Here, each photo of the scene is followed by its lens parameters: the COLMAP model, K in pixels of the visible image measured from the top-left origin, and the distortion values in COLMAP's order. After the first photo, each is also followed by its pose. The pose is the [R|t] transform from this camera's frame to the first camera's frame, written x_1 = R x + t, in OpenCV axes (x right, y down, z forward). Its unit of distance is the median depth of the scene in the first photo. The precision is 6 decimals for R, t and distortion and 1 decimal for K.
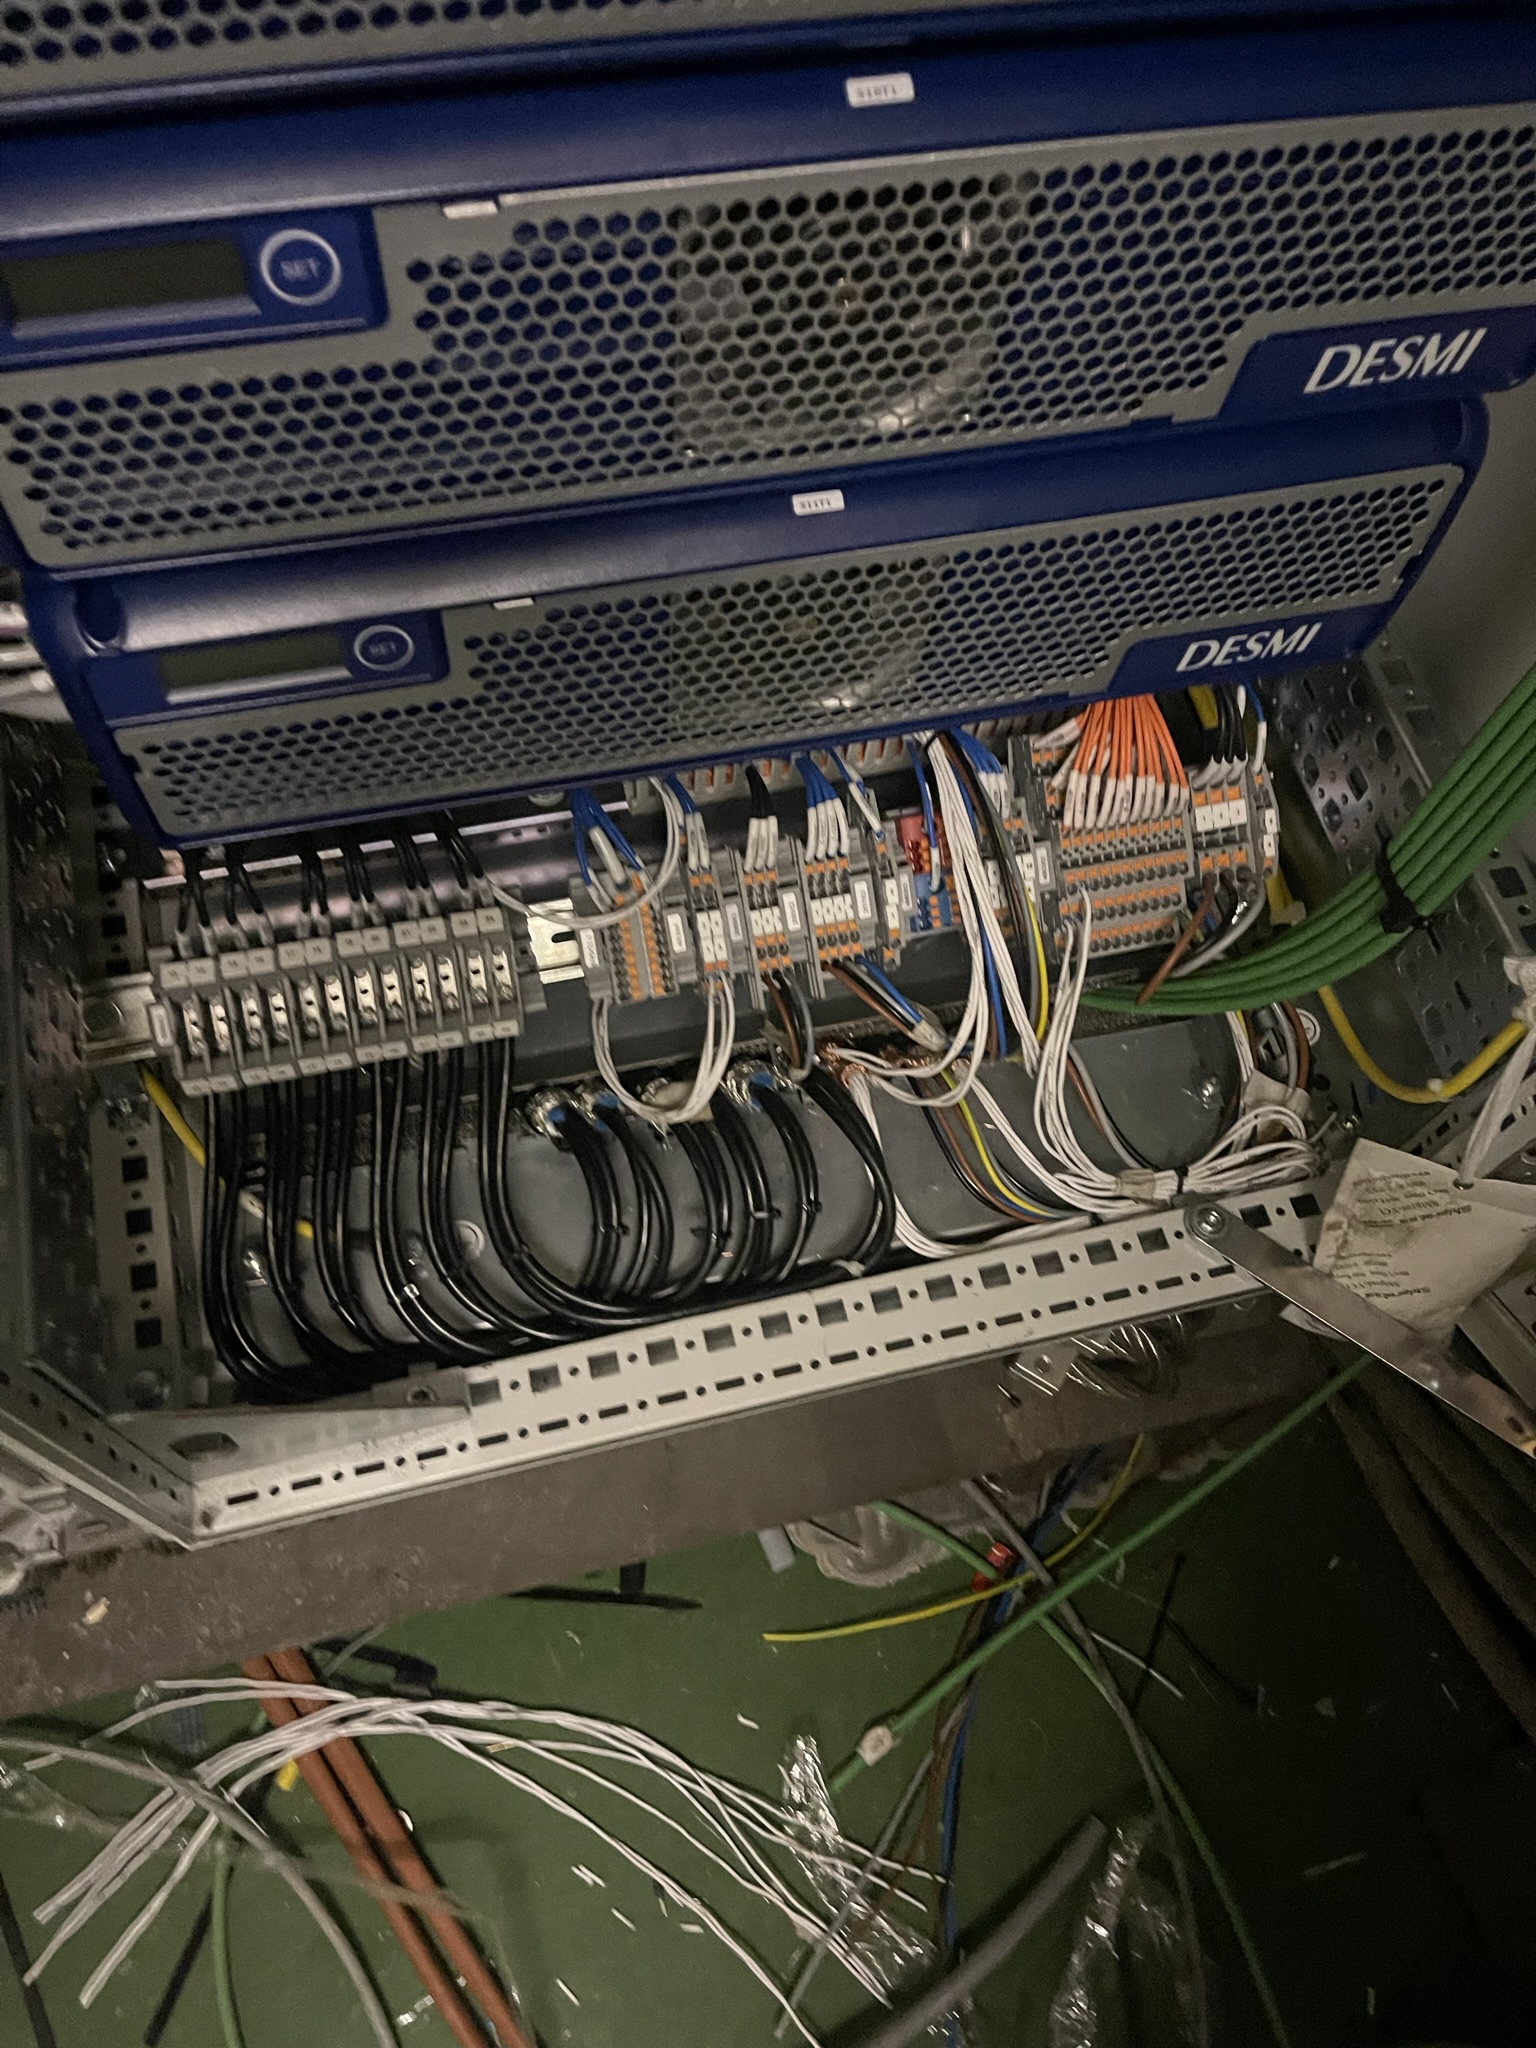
lens RADIAL K [[1561.3, 0, 768.0], [0, 1561.3, 1024.0], [0, 0, 1]] dist [0.085535, -0.104137]
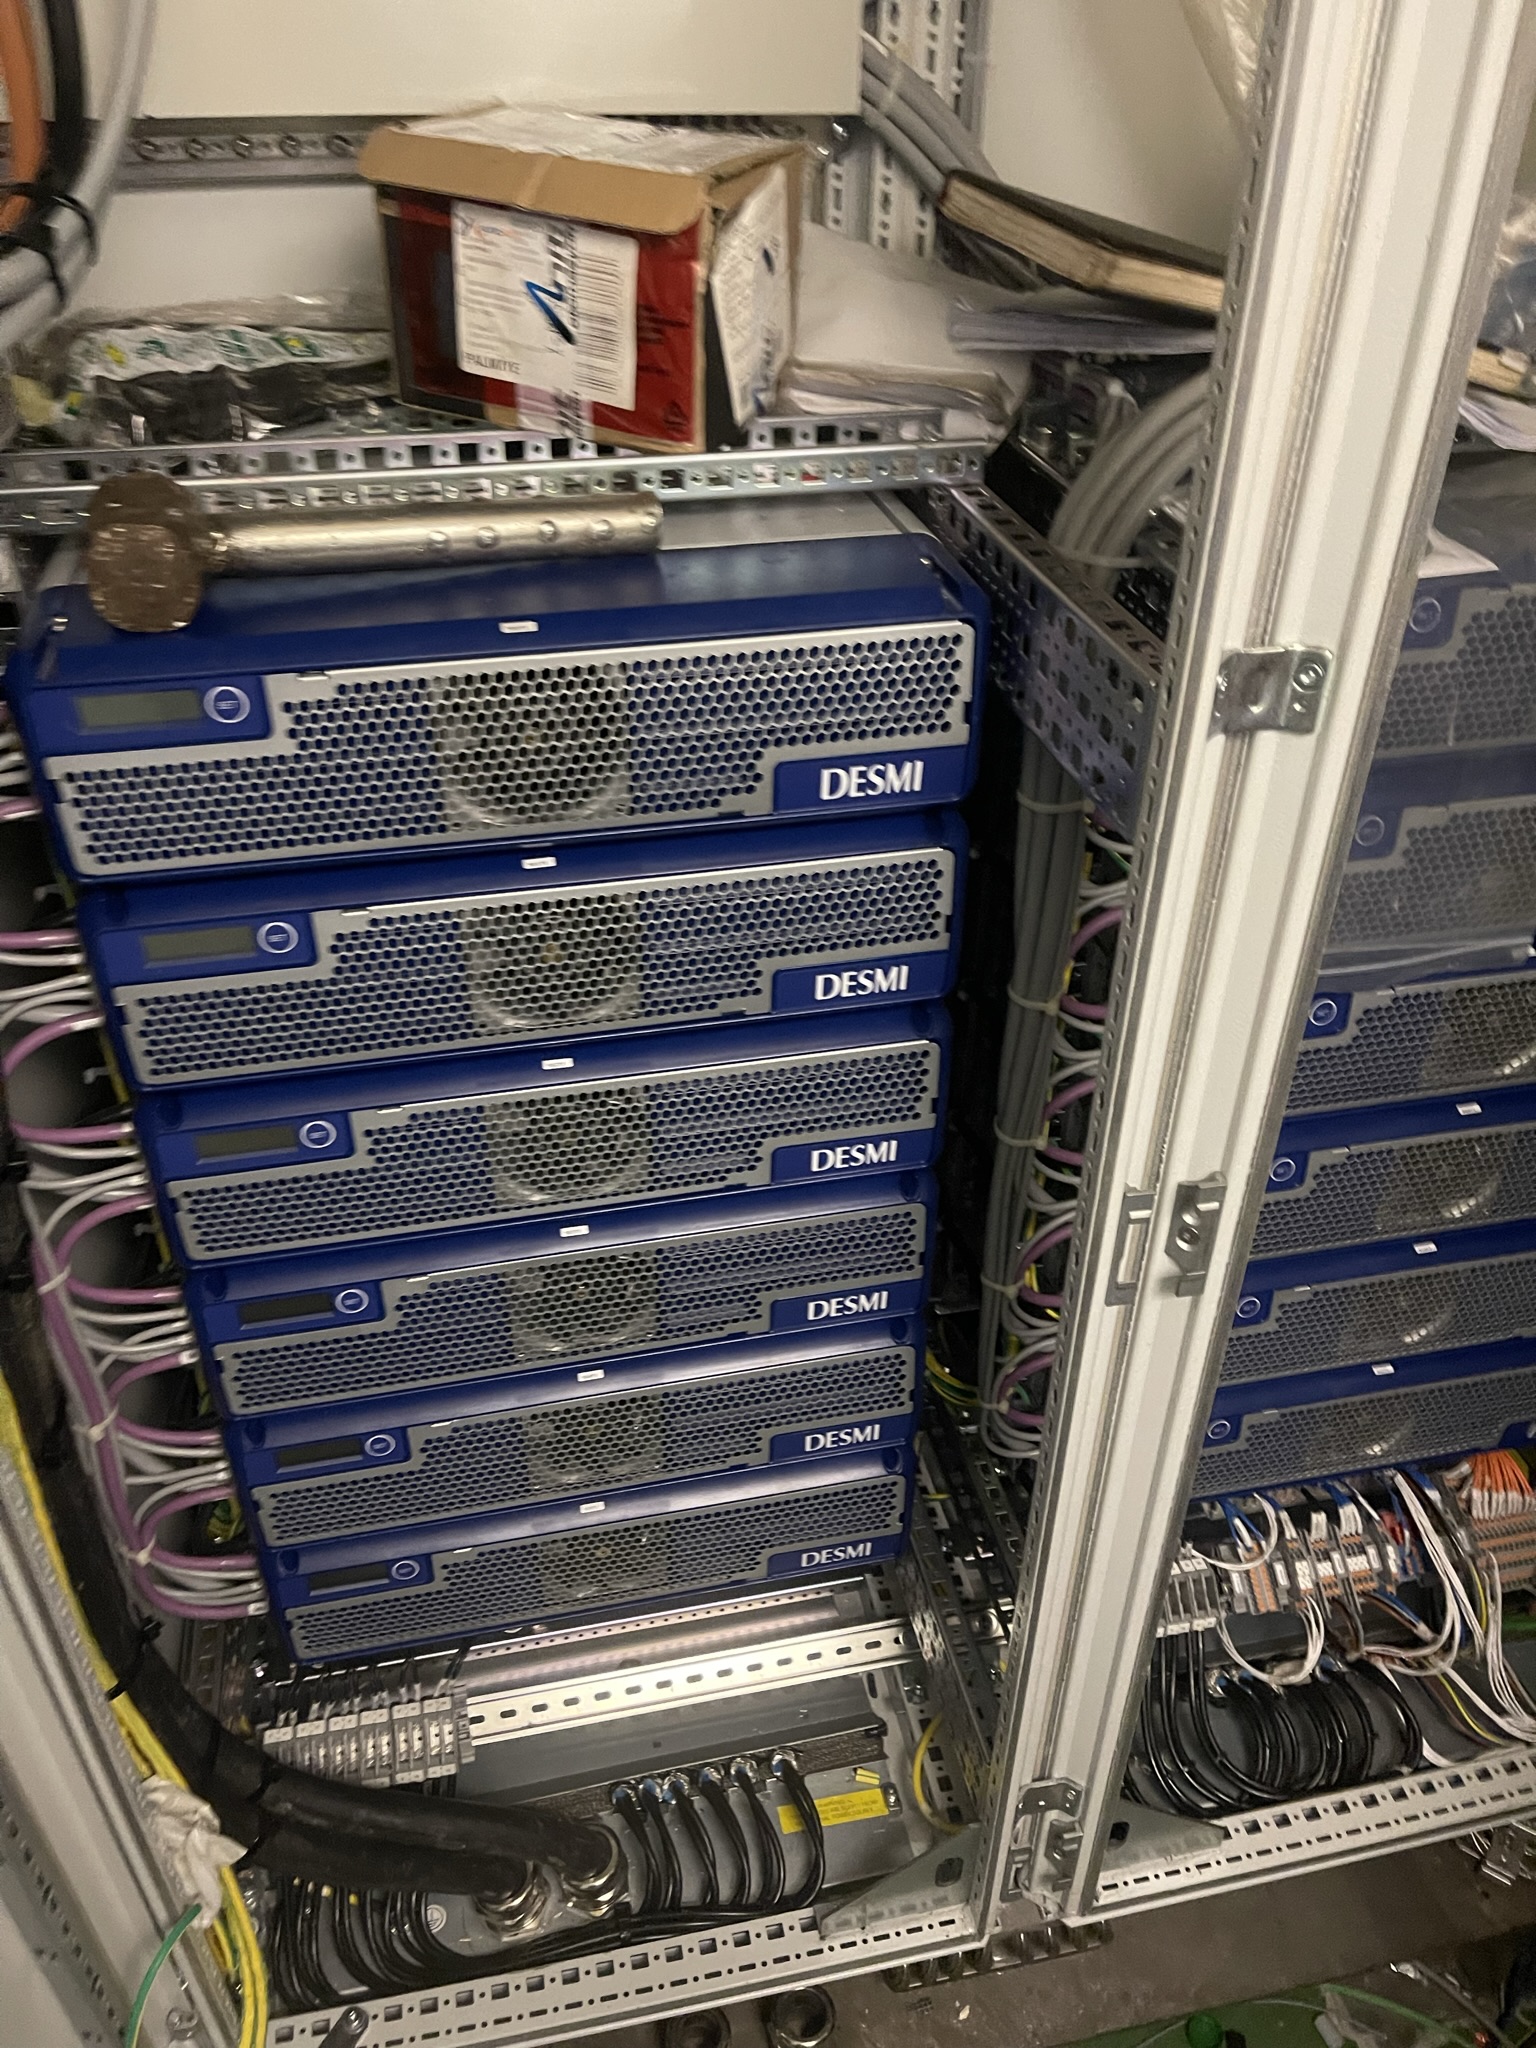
lens RADIAL K [[1561.3, 0, 768.0], [0, 1561.3, 1024.0], [0, 0, 1]] dist [0.085535, -0.104137]
pose [[0.997774, -0.030663, -0.059210, -0.556172], [-0.000662, 0.883395, -0.468630, 0.259918], [0.066676, 0.467626, 0.881408, -1.102458]]
